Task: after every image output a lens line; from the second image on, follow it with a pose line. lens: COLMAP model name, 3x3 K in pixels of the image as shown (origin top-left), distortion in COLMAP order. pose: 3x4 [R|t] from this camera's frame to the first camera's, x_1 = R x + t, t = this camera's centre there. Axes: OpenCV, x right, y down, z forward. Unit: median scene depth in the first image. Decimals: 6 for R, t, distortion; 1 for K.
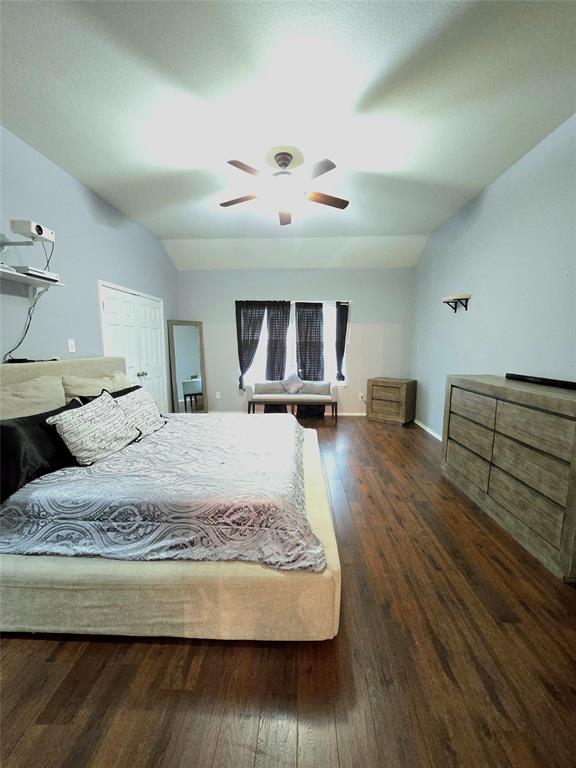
lens RADIAL K [[312.6, 0, 285.7], [0, 312.6, 385.9], [0, 0, 1]] dist [-0.000680, 0.000173]
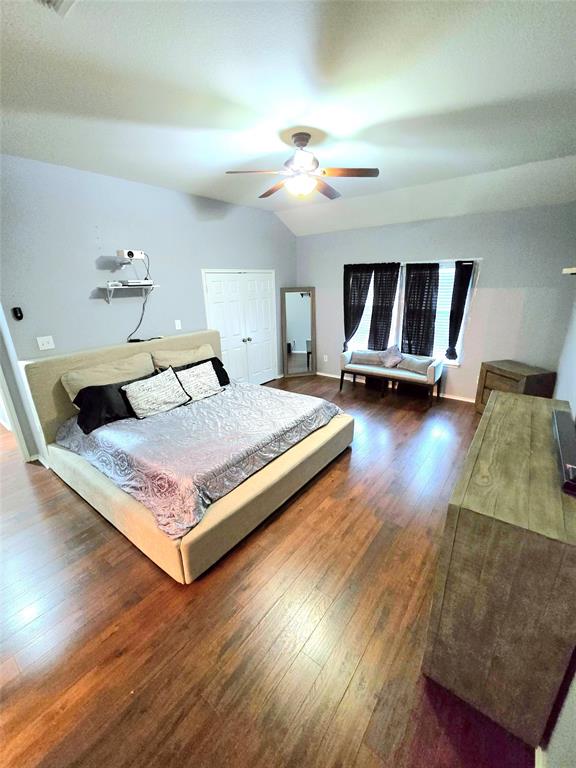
lens RADIAL K [[312.6, 0, 283.7], [0, 312.6, 385.1], [0, 0, 1]] dist [-0.000680, 0.000173]
pose [[0.821417, 0.157471, -0.548158, 0.298025], [-0.052859, 0.978010, 0.201747, -0.100404], [0.567874, -0.136743, 0.811678, 0.058357]]
